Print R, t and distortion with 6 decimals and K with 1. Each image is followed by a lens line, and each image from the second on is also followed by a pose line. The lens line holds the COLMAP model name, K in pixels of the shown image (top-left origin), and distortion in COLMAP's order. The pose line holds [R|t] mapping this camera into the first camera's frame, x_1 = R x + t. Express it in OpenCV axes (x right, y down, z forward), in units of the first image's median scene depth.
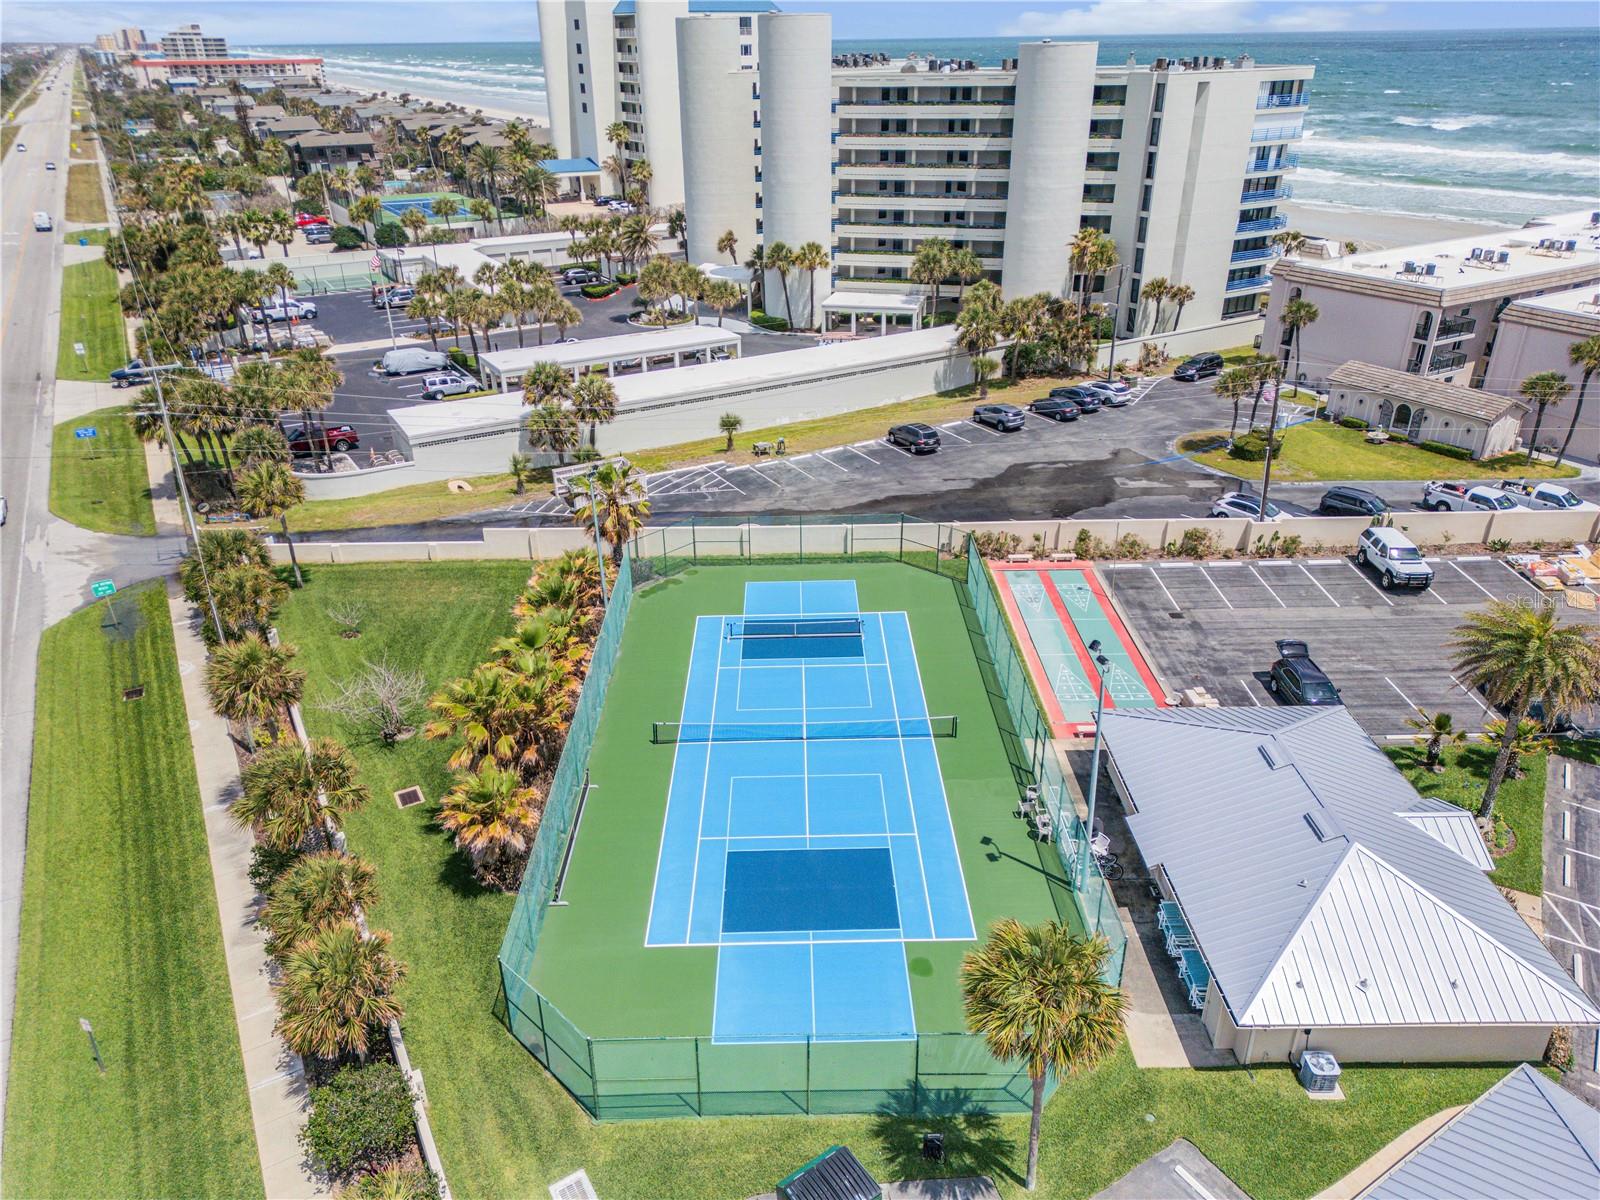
lens RADIAL K [[1125.9, 0, 800.0], [0, 1125.9, 600.0], [0, 0, 1]] dist [0.099190, -0.111248]
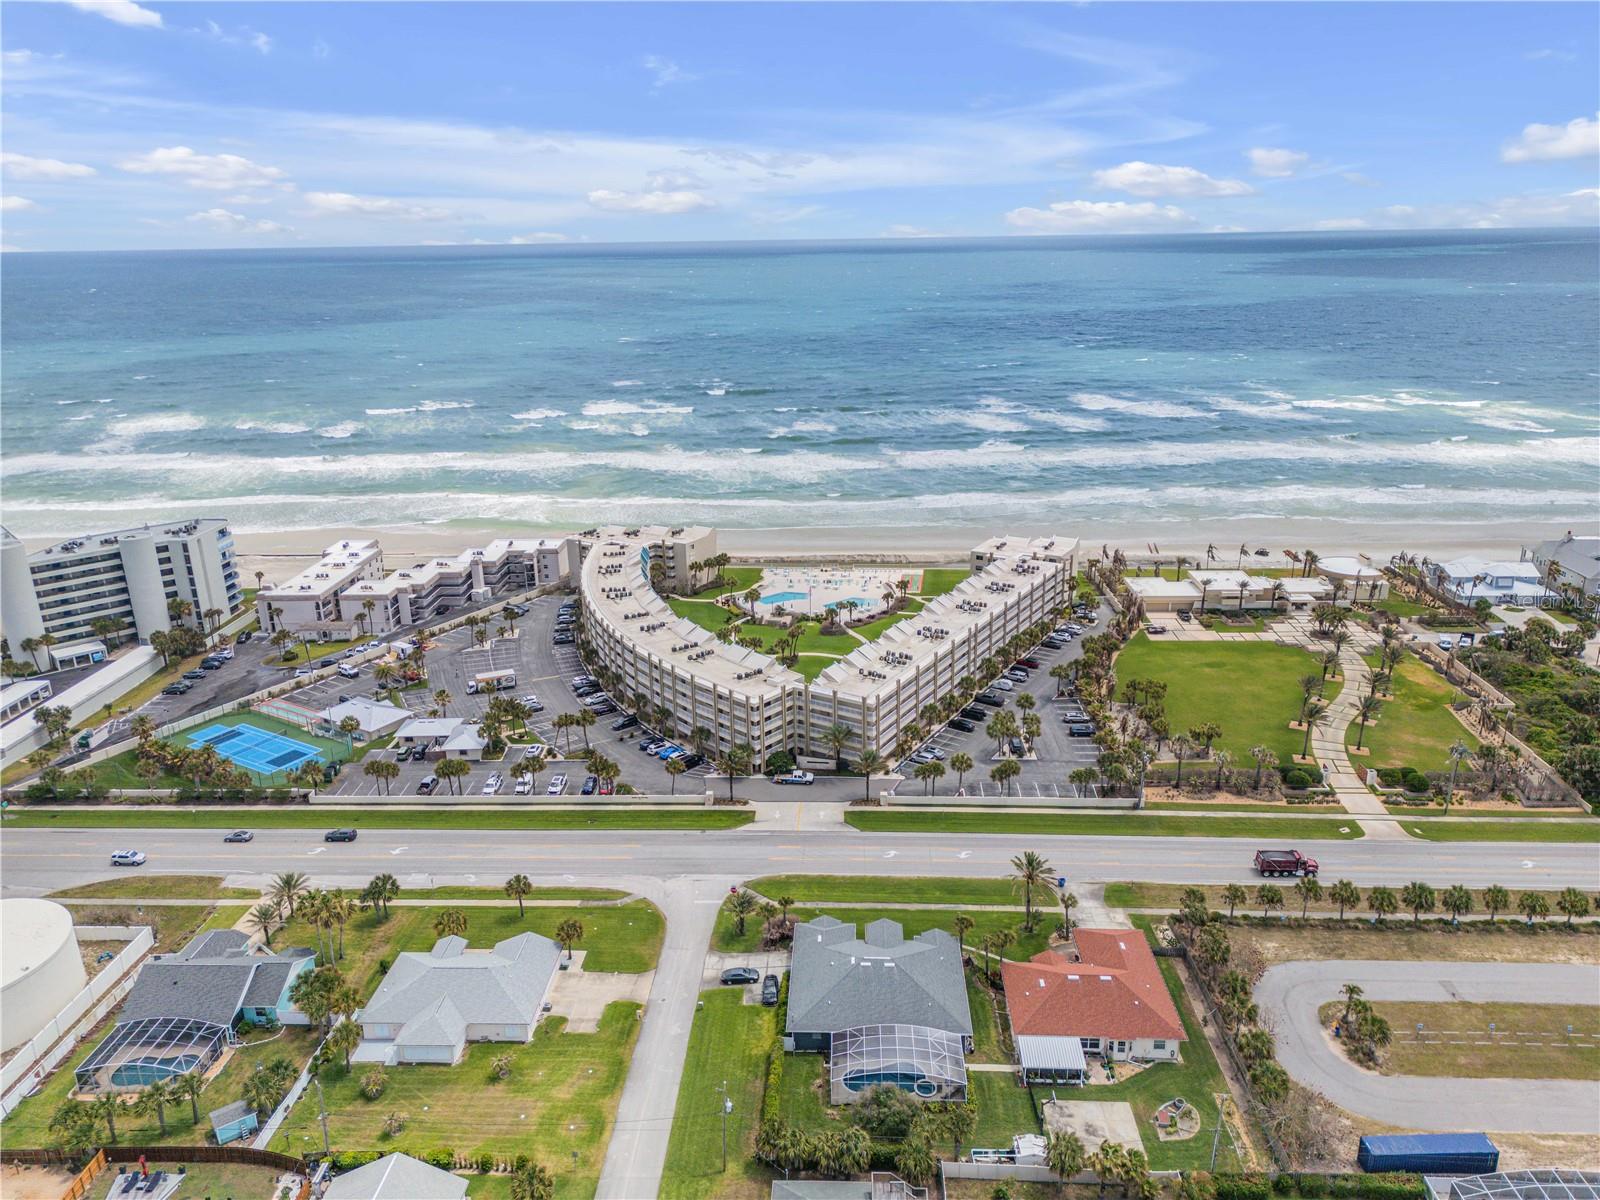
lens RADIAL K [[1129.3, 0, 796.9], [0, 1129.3, 568.5], [0, 0, 1]] dist [0.100691, -0.138684]
pose [[0.528808, -0.235467, 0.815425, -1.093065], [0.384636, 0.922910, 0.017066, 0.100789], [-0.756582, 0.304617, 0.578611, -1.554567]]
